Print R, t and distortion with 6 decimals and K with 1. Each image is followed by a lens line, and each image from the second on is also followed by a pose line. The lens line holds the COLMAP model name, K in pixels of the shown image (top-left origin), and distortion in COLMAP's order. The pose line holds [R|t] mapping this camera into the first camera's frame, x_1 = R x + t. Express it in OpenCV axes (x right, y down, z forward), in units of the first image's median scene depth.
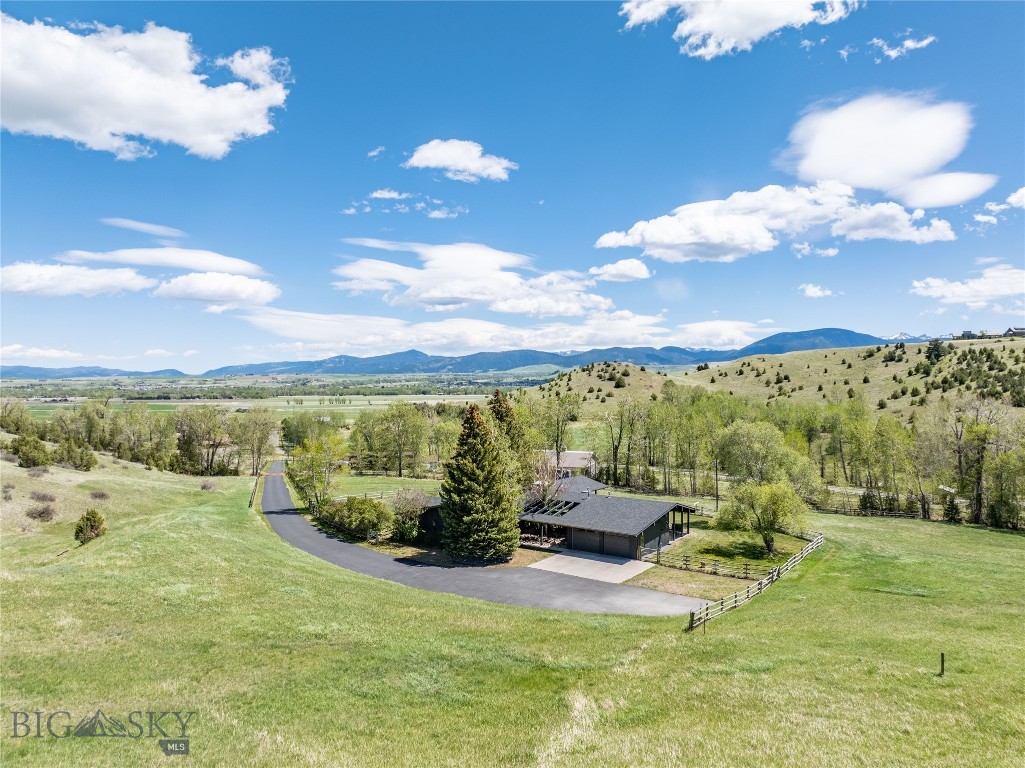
lens RADIAL K [[721.9, 0, 521.3], [0, 721.9, 394.8], [0, 0, 1]] dist [-0.040878, 0.004344]
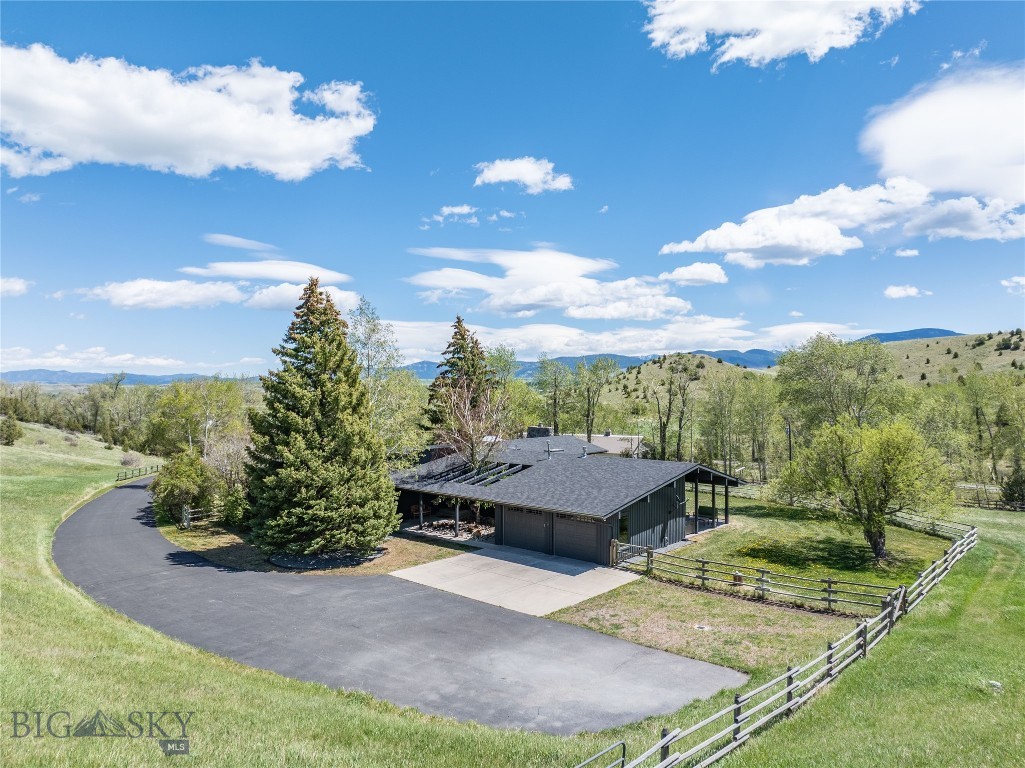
lens RADIAL K [[721.9, 0, 512.1], [0, 721.9, 390.0], [0, 0, 1]] dist [-0.040878, 0.004344]
pose [[0.992436, -0.006553, -0.122588, 0.143179], [0.004962, 0.999900, -0.013280, 0.100619], [0.122663, 0.012572, 0.992369, 0.440029]]
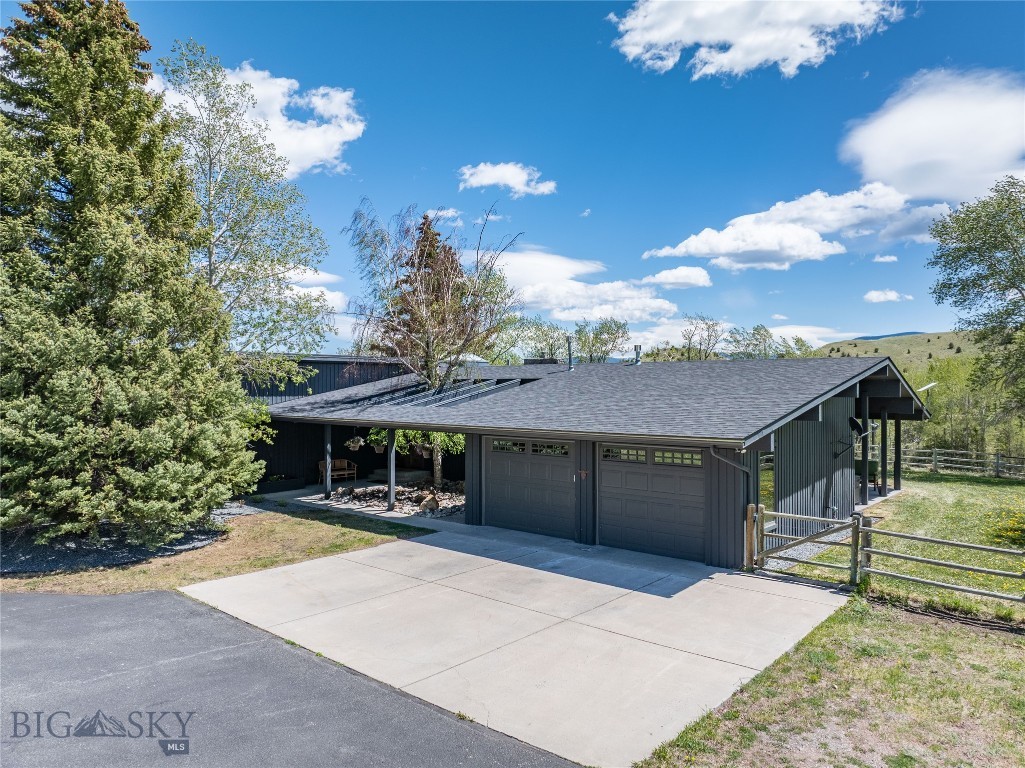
lens RADIAL K [[721.9, 0, 513.8], [0, 721.9, 373.1], [0, 0, 1]] dist [-0.040878, 0.004344]
pose [[0.995322, -0.004482, -0.096504, 0.105373], [0.000545, 0.999168, -0.040781, 0.165772], [0.096607, 0.040538, 0.994497, 0.720520]]
